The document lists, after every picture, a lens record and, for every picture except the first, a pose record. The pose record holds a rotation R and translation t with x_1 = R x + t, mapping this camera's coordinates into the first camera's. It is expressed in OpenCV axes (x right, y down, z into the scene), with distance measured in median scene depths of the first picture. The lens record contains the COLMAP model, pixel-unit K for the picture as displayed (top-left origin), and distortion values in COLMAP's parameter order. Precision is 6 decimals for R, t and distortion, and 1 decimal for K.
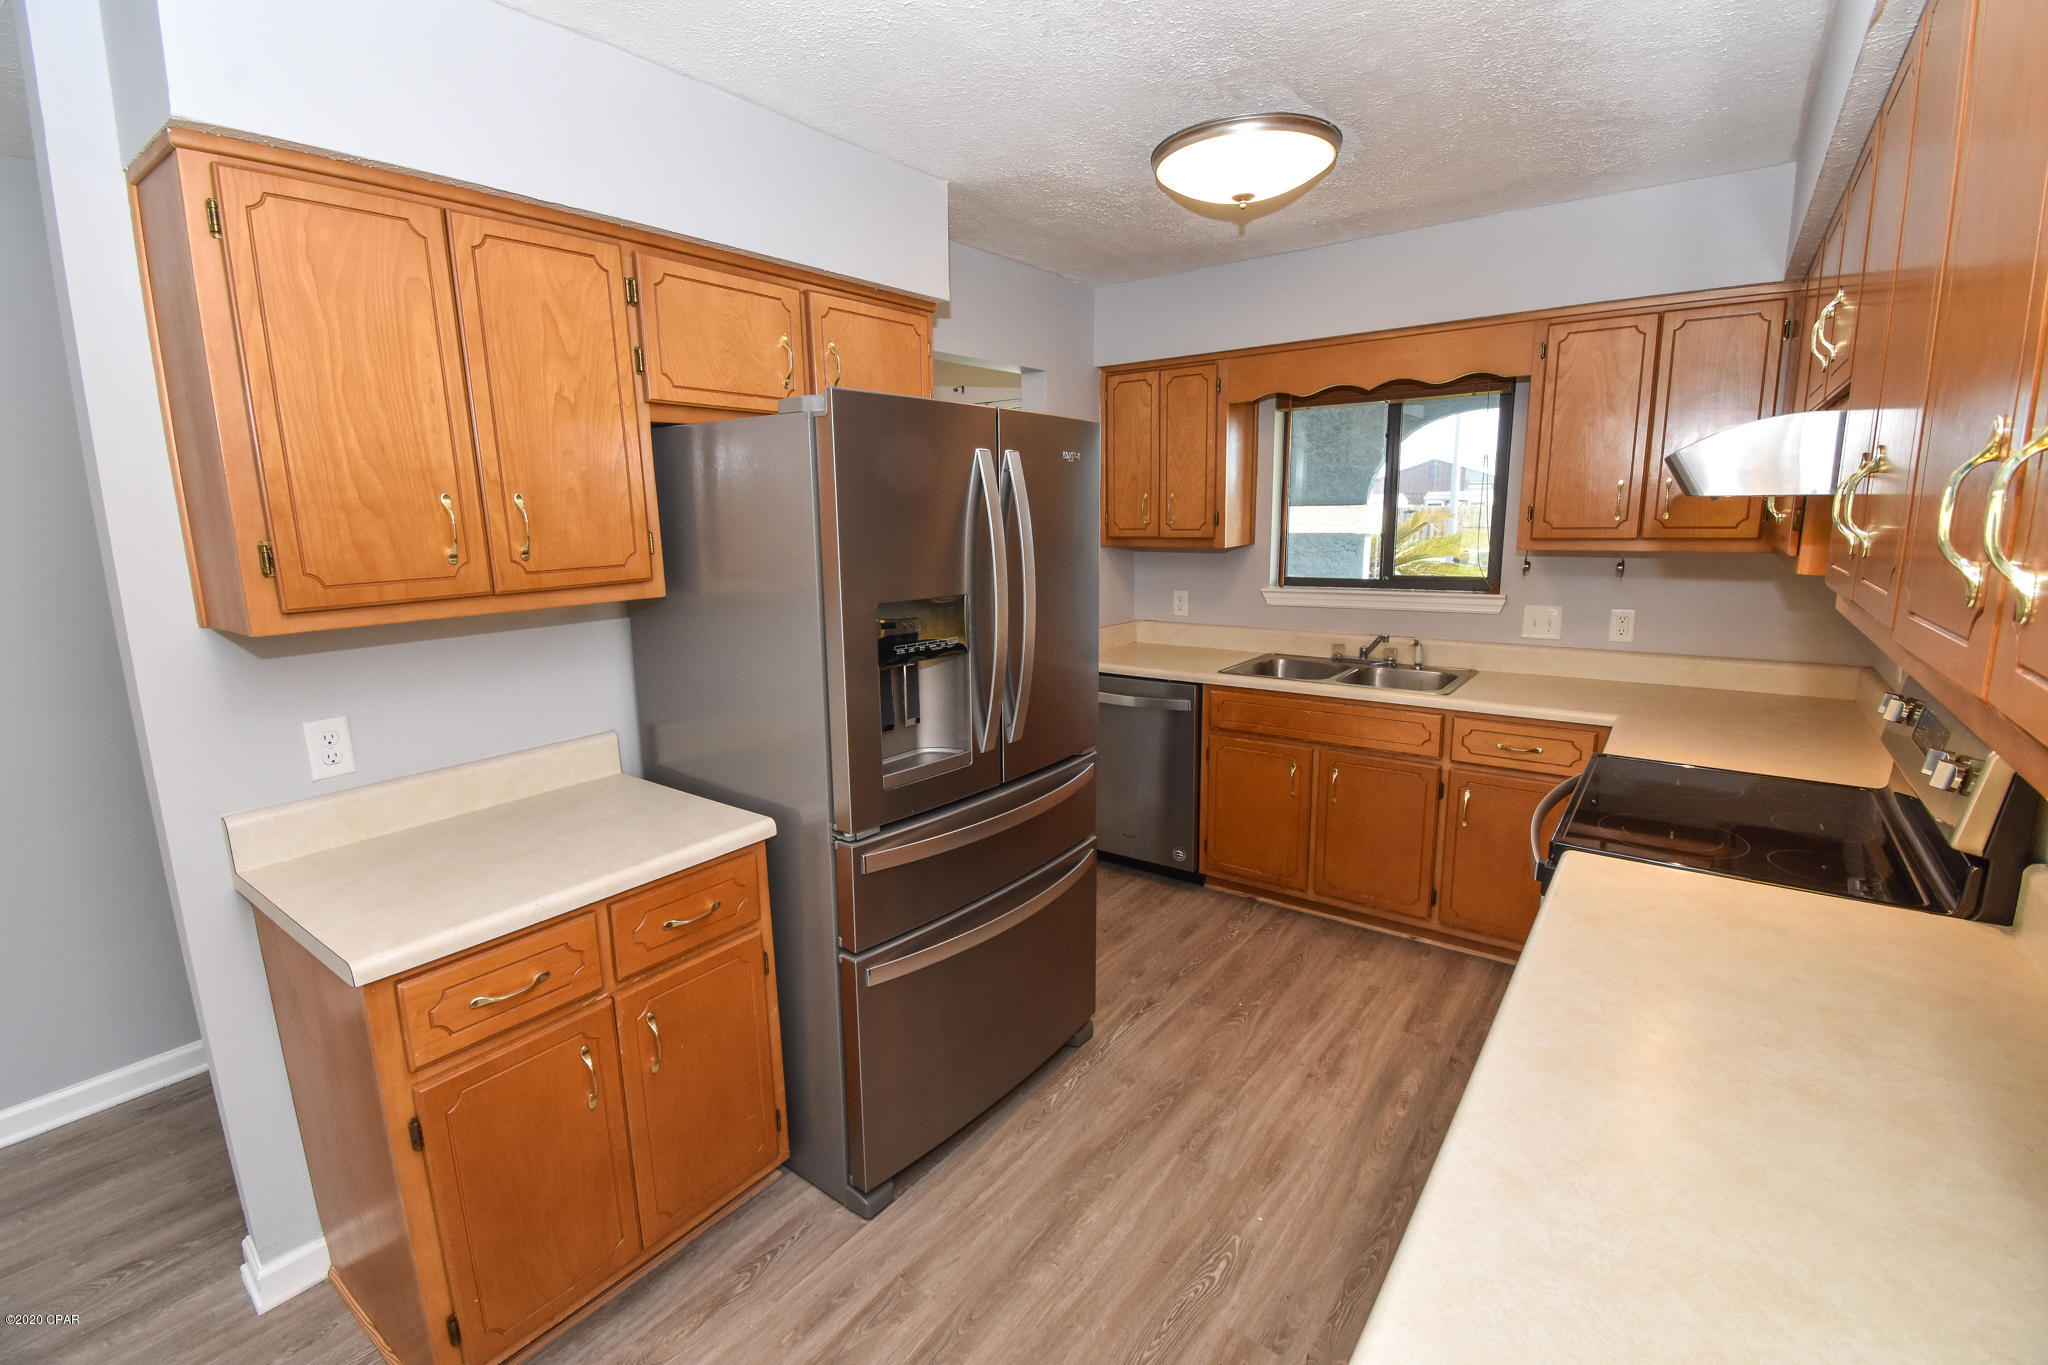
lens RADIAL K [[901.2, 0, 1029.1], [0, 901.2, 685.2], [0, 0, 1]] dist [0.020375, -0.025101]
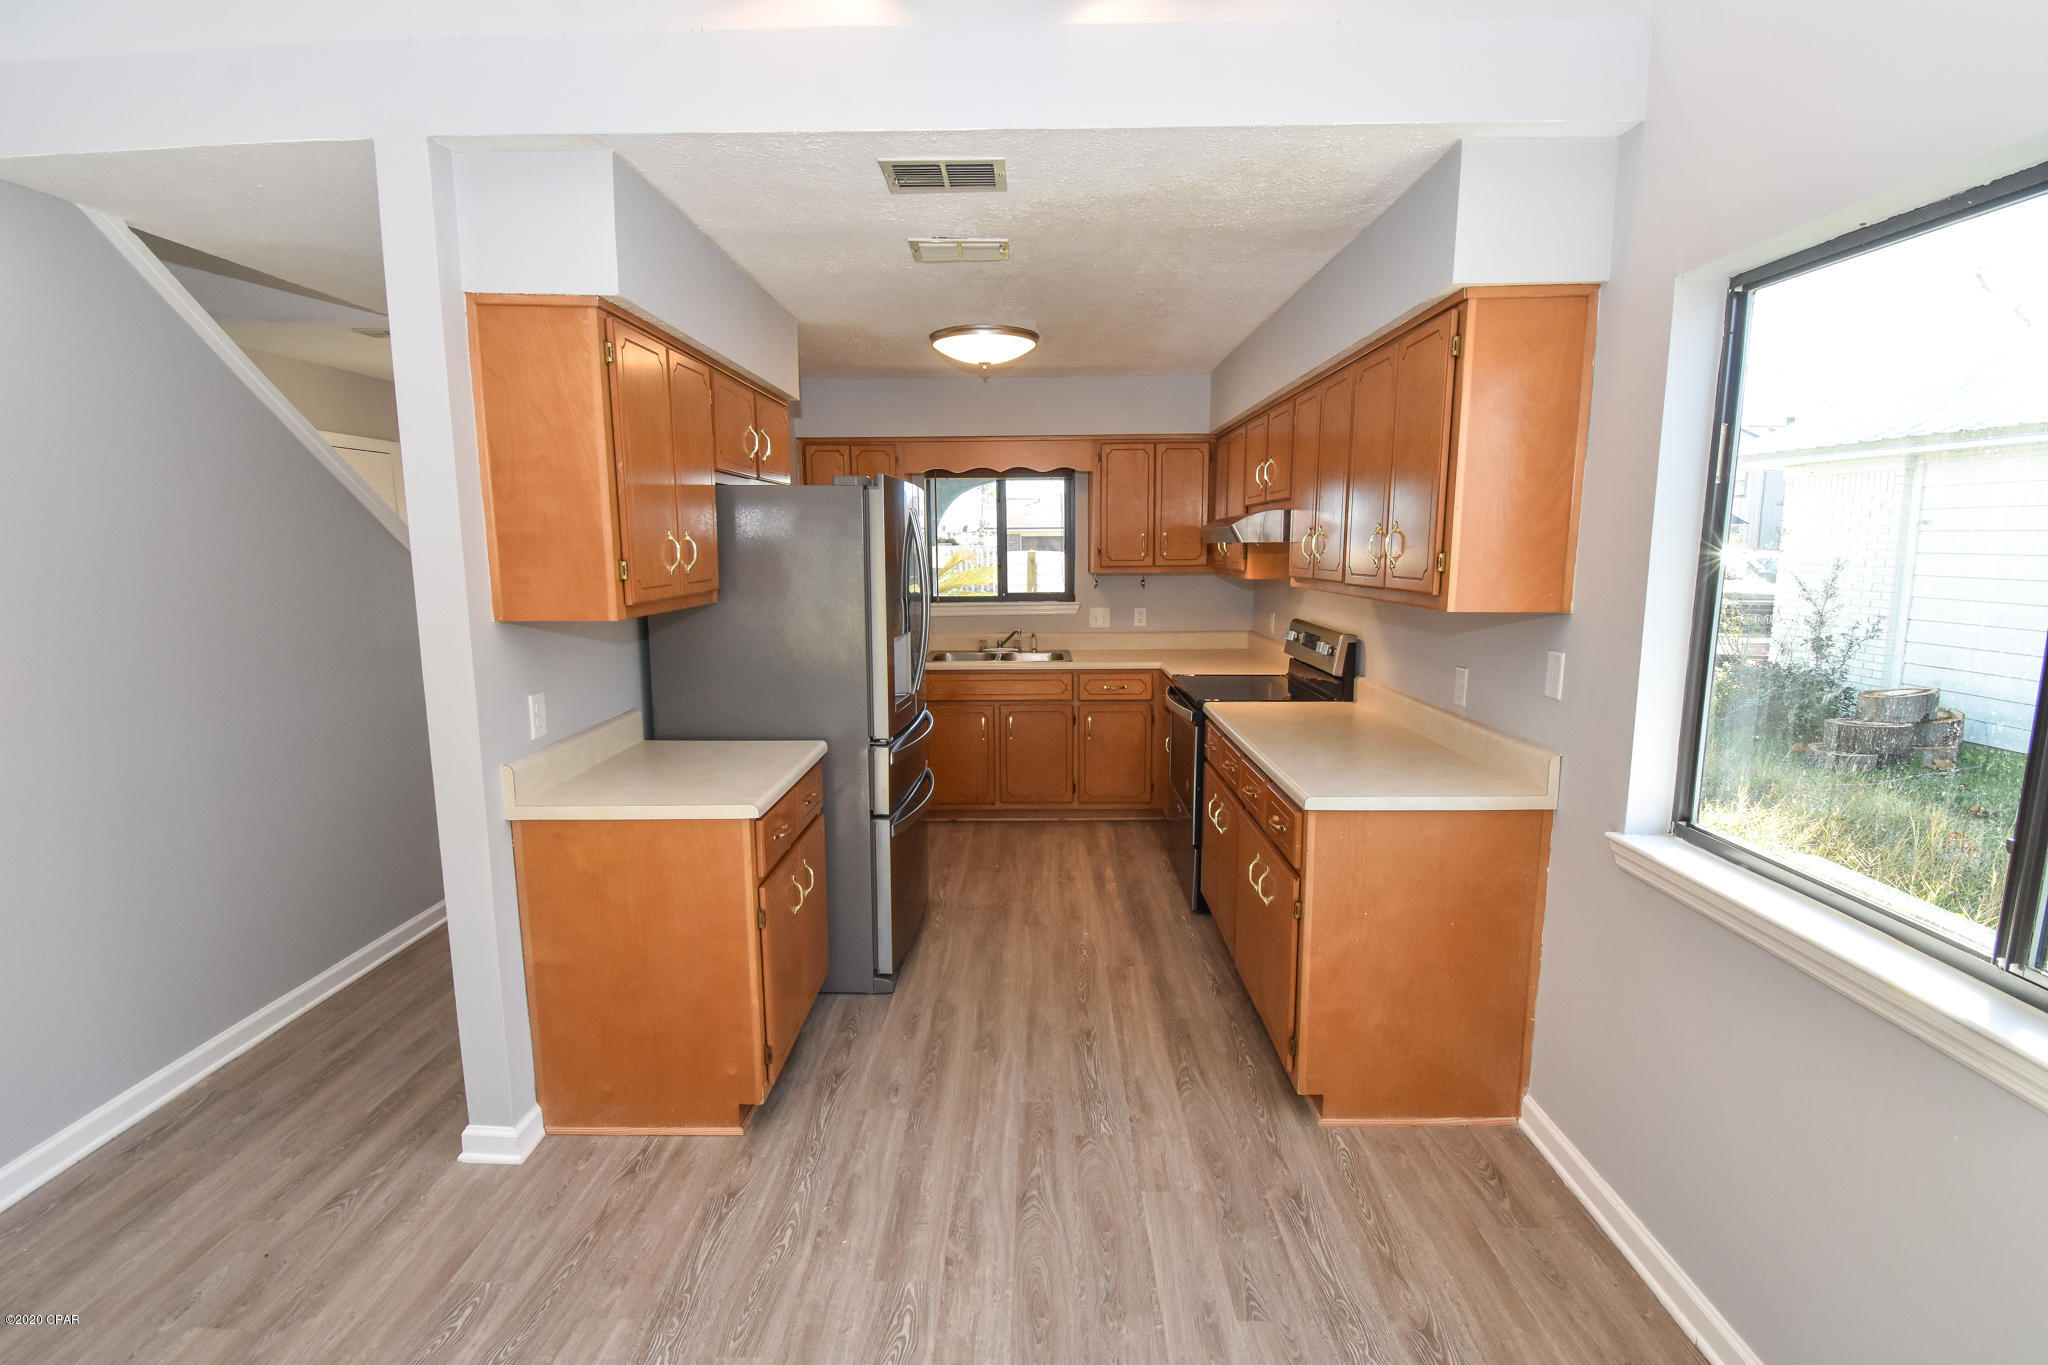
lens RADIAL K [[922.5, 0, 1027.2], [0, 922.5, 711.5], [0, 0, 1]] dist [-0.040178, 0.000024]
pose [[0.810645, -0.092653, 0.578161, -0.648824], [0.104870, 0.994410, 0.012320, 0.080676], [-0.576070, 0.050645, 0.815830, -0.348840]]
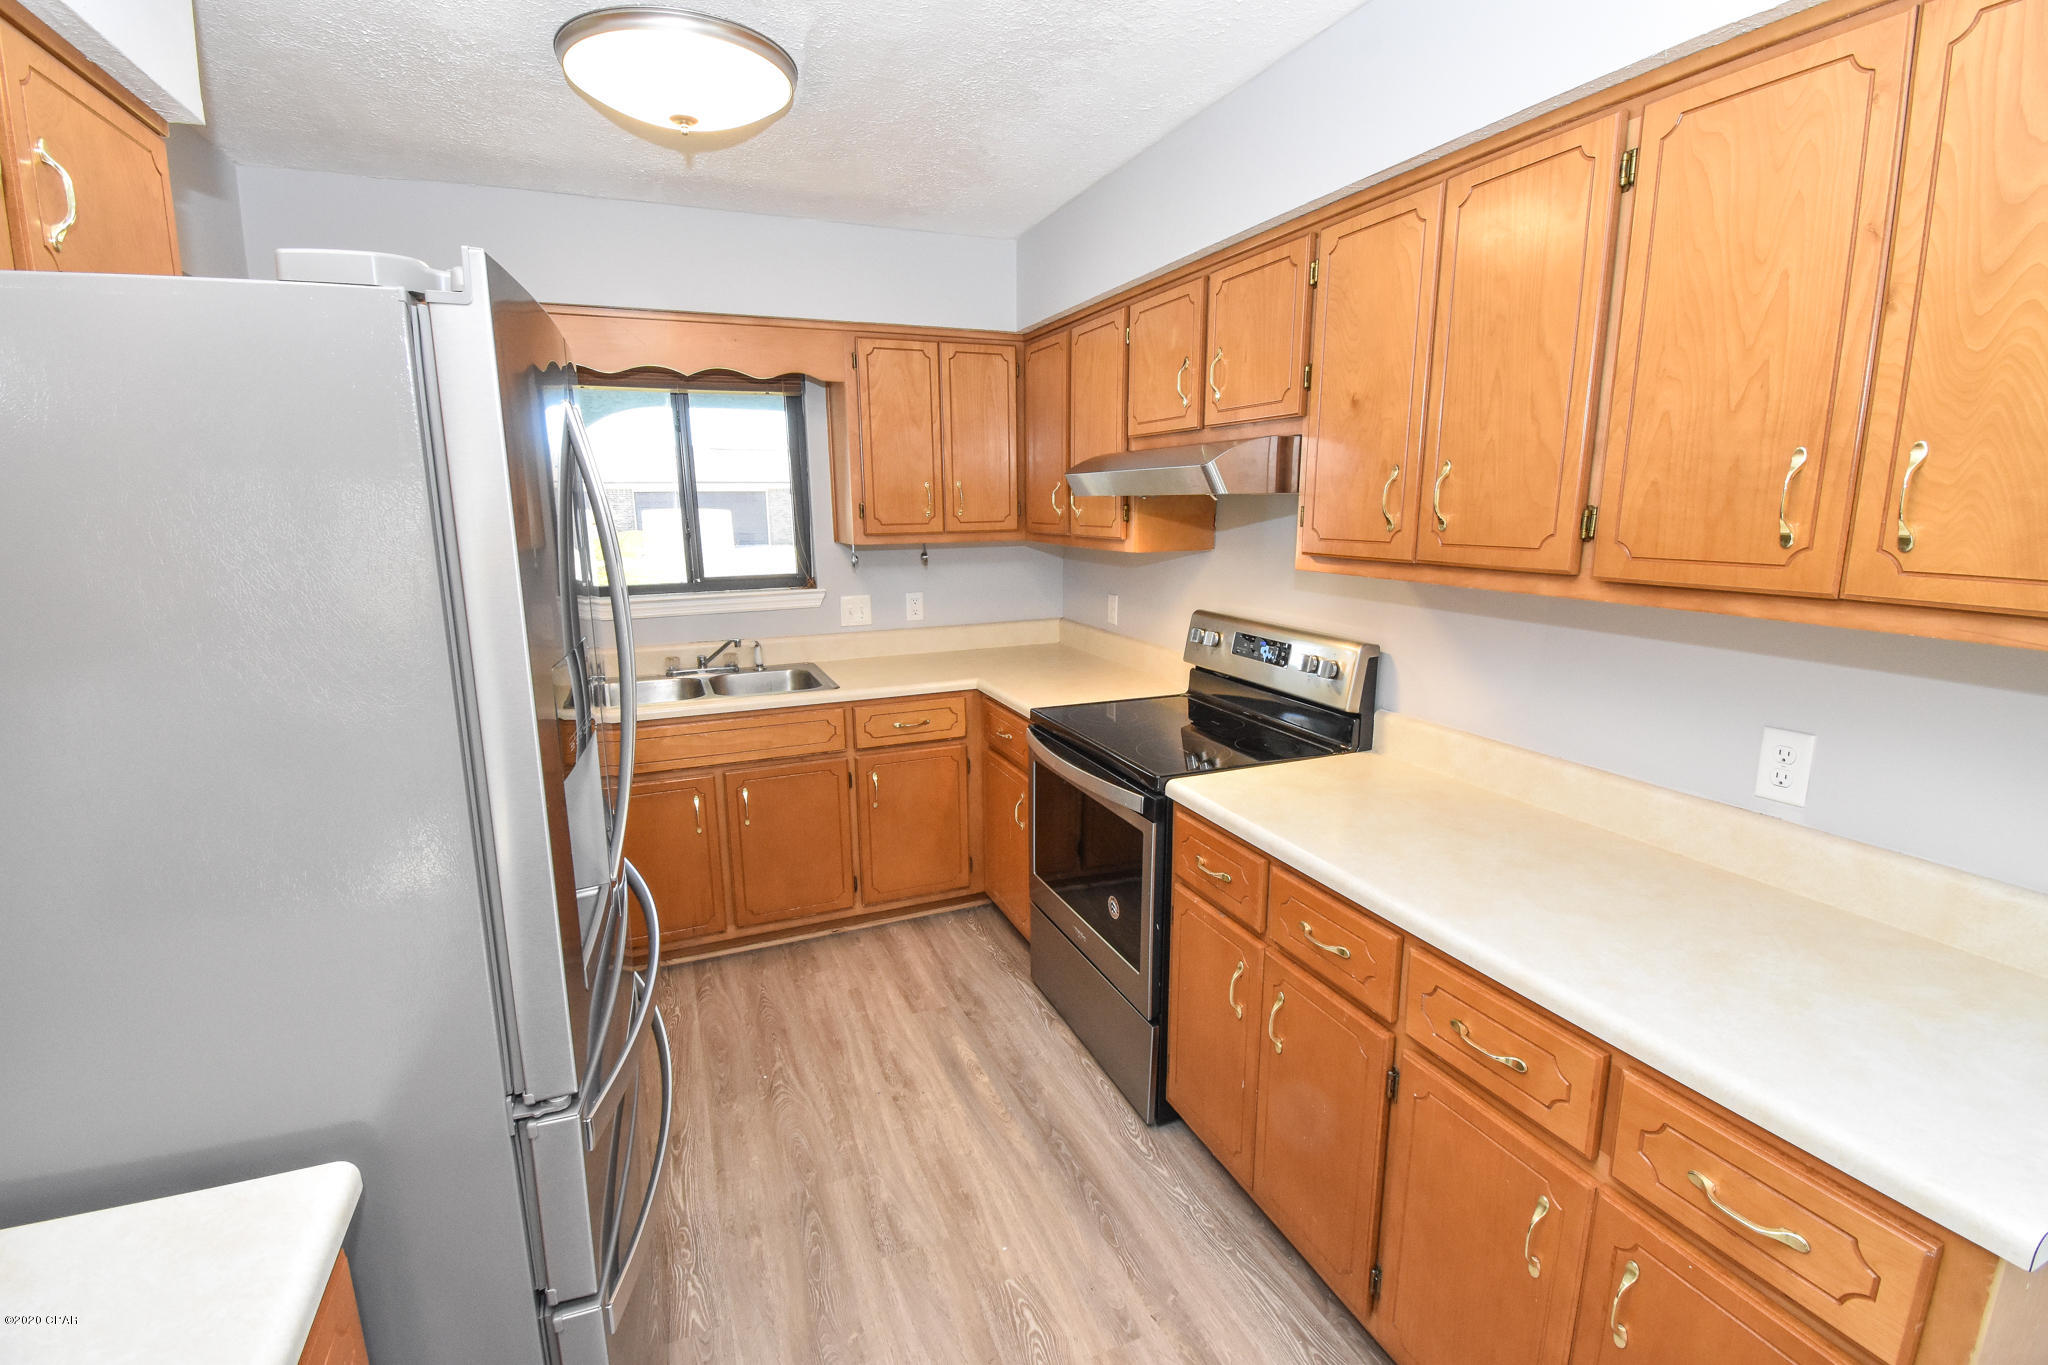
lens RADIAL K [[901.2, 0, 1029.1], [0, 901.2, 685.2], [0, 0, 1]] dist [0.020375, -0.025101]
pose [[0.512365, -0.162996, 0.843157, -0.325112], [0.164091, 0.982314, 0.090183, -0.055356], [-0.842945, 0.092148, 0.530050, 0.311133]]
